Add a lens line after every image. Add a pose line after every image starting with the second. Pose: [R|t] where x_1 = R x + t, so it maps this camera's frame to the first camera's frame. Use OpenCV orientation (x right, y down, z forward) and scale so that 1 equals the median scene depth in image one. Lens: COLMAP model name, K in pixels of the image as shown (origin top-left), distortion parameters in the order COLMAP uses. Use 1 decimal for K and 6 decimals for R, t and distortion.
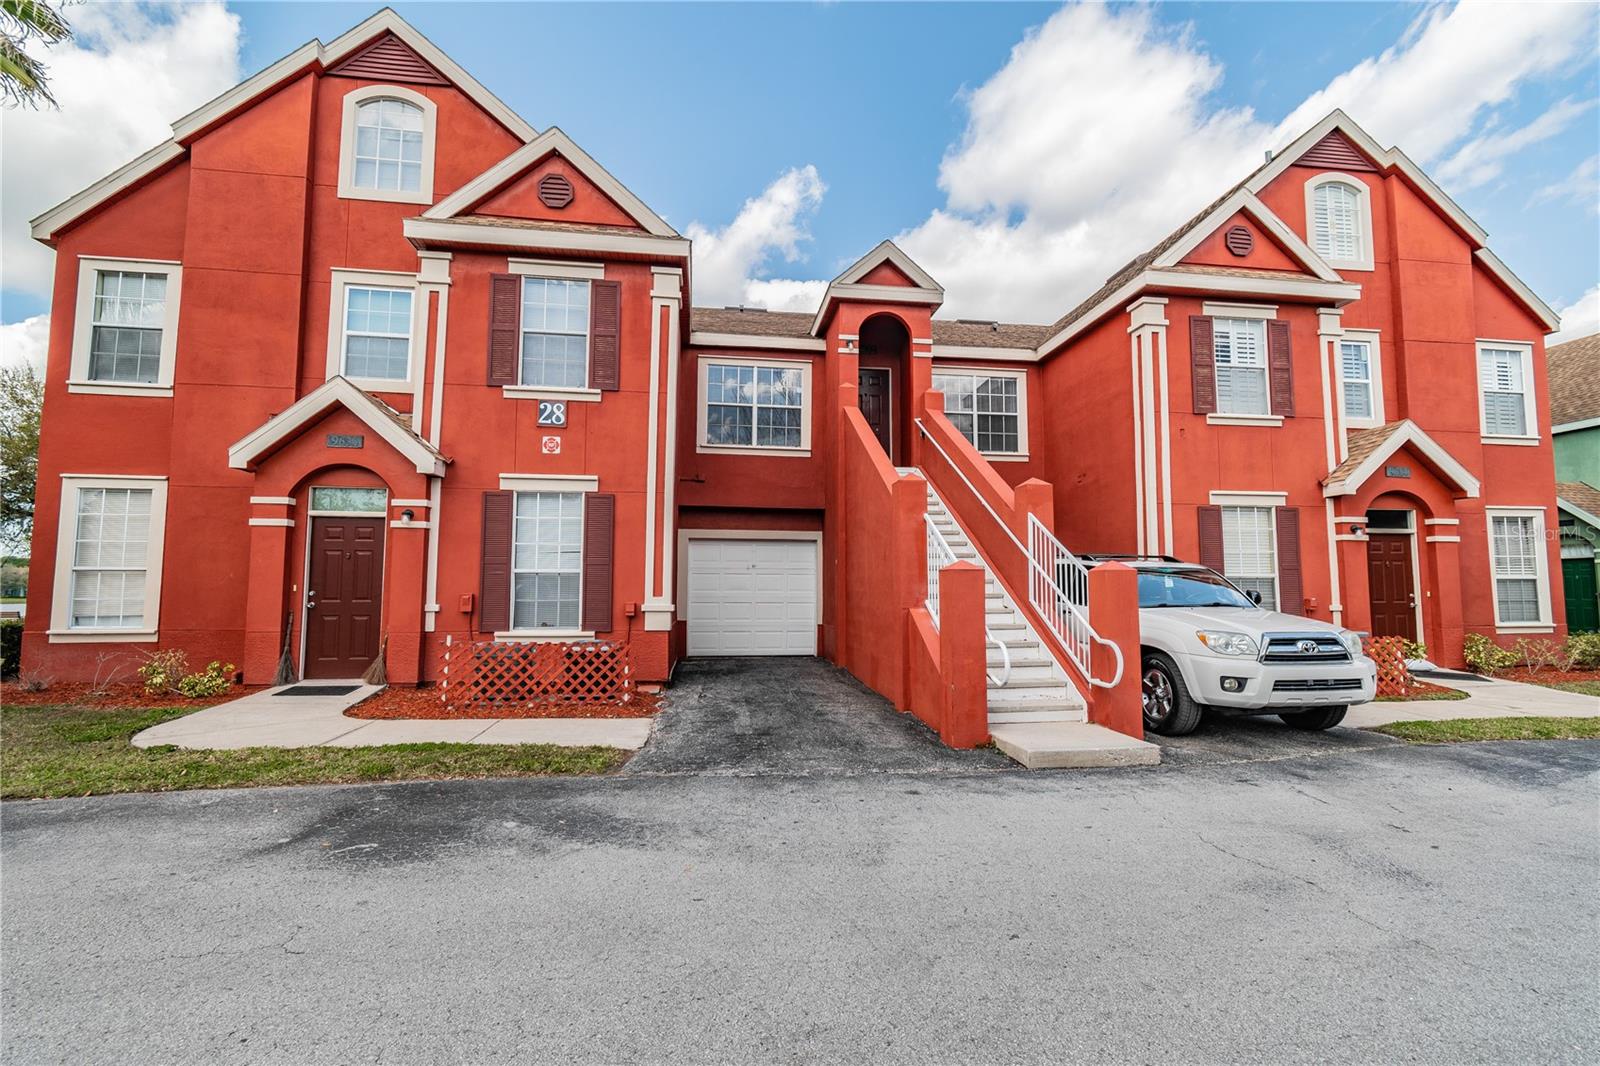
lens RADIAL K [[661.0, 0, 877.3], [0, 661.0, 451.4], [0, 0, 1]] dist [0.001442, 0.000476]
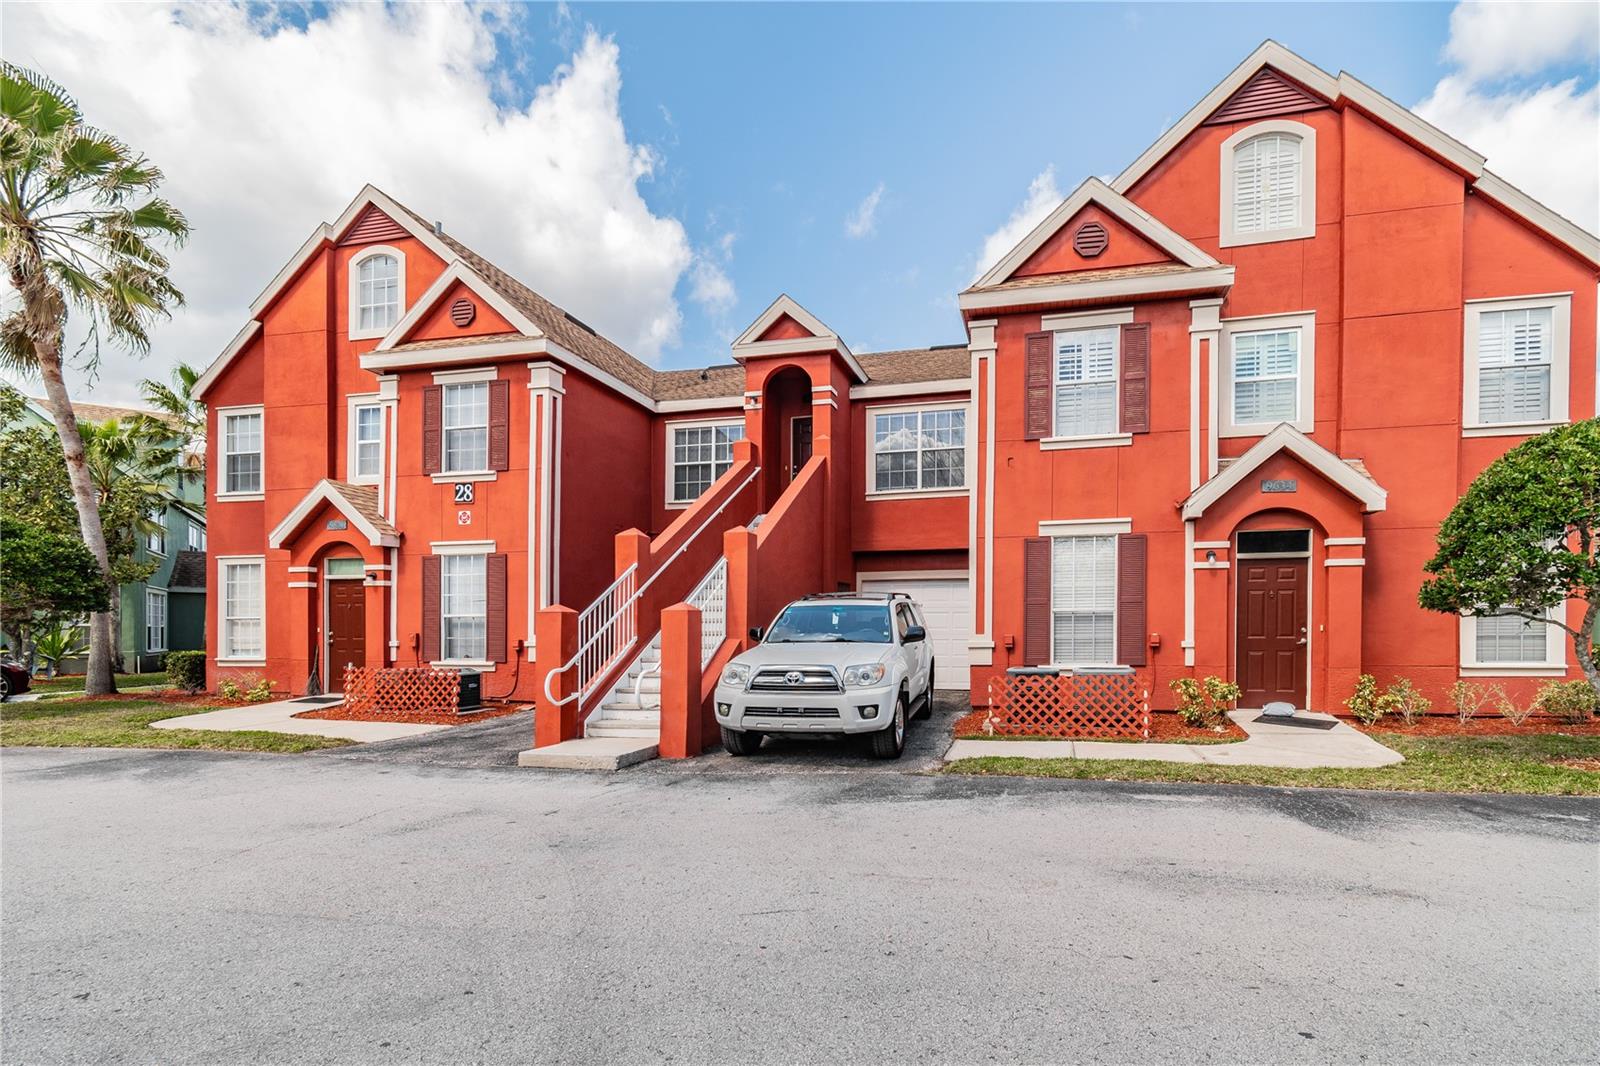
lens RADIAL K [[723.7, 0, 1031.8], [0, 723.7, 525.6], [0, 0, 1]] dist [-0.000637, 0.005654]
pose [[0.944641, -0.052589, -0.323864, 0.941224], [0.073986, 0.995791, 0.054104, 0.010223], [0.319656, -0.075070, 0.944555, 0.026575]]
